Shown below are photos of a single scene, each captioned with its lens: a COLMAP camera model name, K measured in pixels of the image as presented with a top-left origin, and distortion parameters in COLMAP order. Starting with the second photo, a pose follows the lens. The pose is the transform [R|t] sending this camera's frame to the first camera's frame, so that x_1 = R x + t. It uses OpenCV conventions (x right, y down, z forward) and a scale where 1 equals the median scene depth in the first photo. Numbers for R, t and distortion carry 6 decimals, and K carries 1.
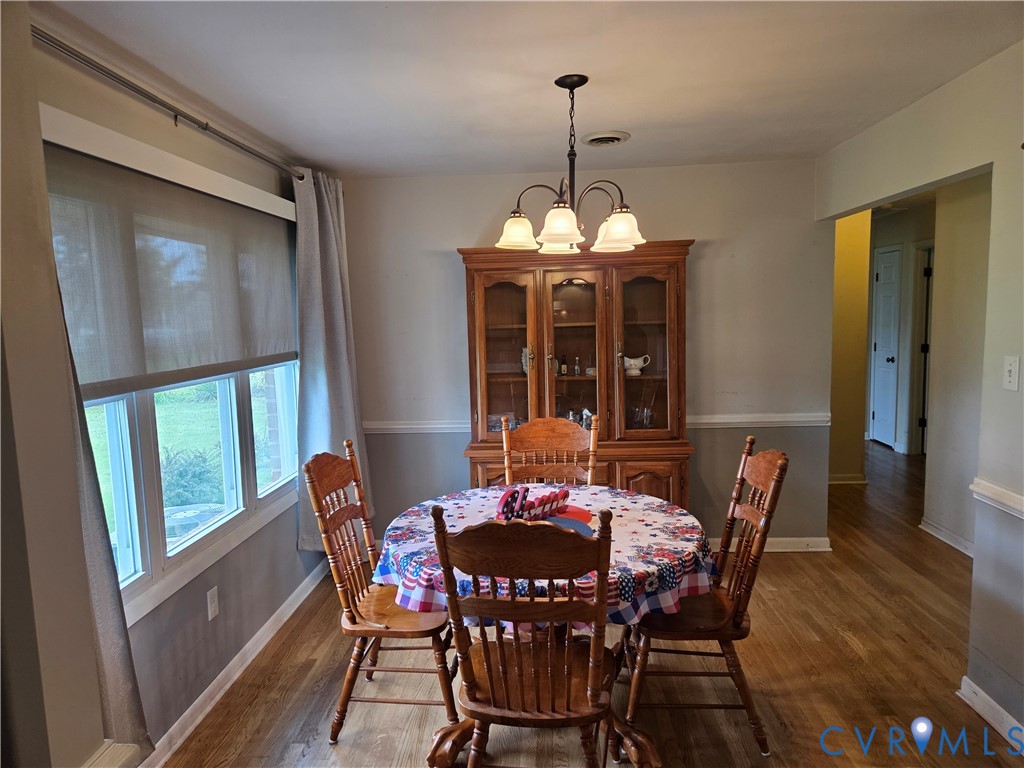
lens RADIAL K [[677.3, 0, 509.9], [0, 677.3, 386.1], [0, 0, 1]] dist [0.050897, -0.053286]
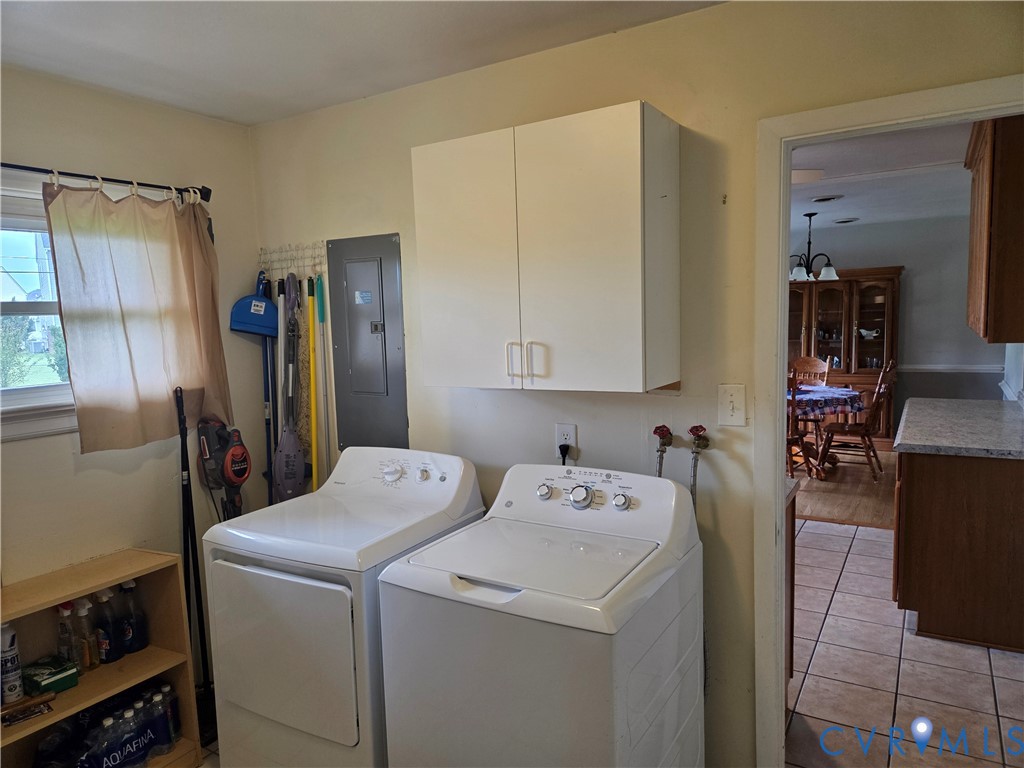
lens RADIAL K [[683.0, 0, 502.1], [0, 683.0, 389.5], [0, 0, 1]] dist [0.064367, -0.054895]
pose [[0.878287, 0.052549, -0.475237, 0.247326], [-0.045335, 0.998617, 0.026638, 0.132331], [0.475979, -0.001851, 0.879455, -1.299937]]
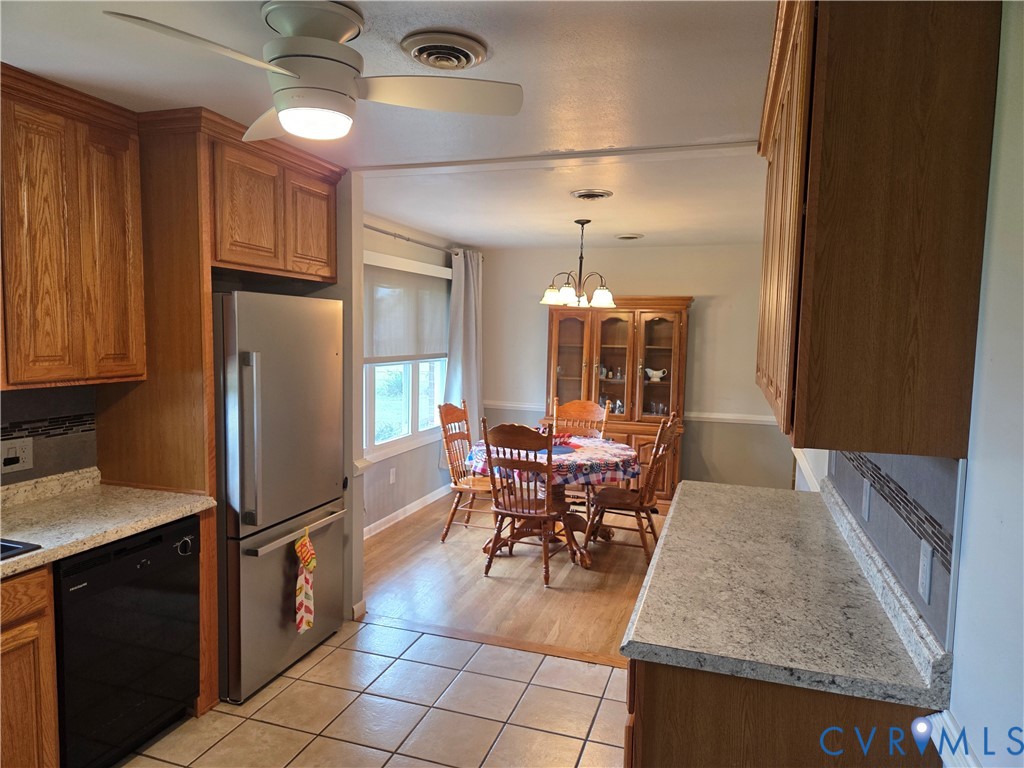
lens RADIAL K [[683.0, 0, 502.1], [0, 683.0, 389.5], [0, 0, 1]] dist [0.064367, -0.054895]
pose [[0.963029, 0.070843, -0.259916, 0.301424], [-0.076387, 0.997014, -0.011282, 0.054199], [0.258341, 0.030719, 0.965565, -0.687918]]
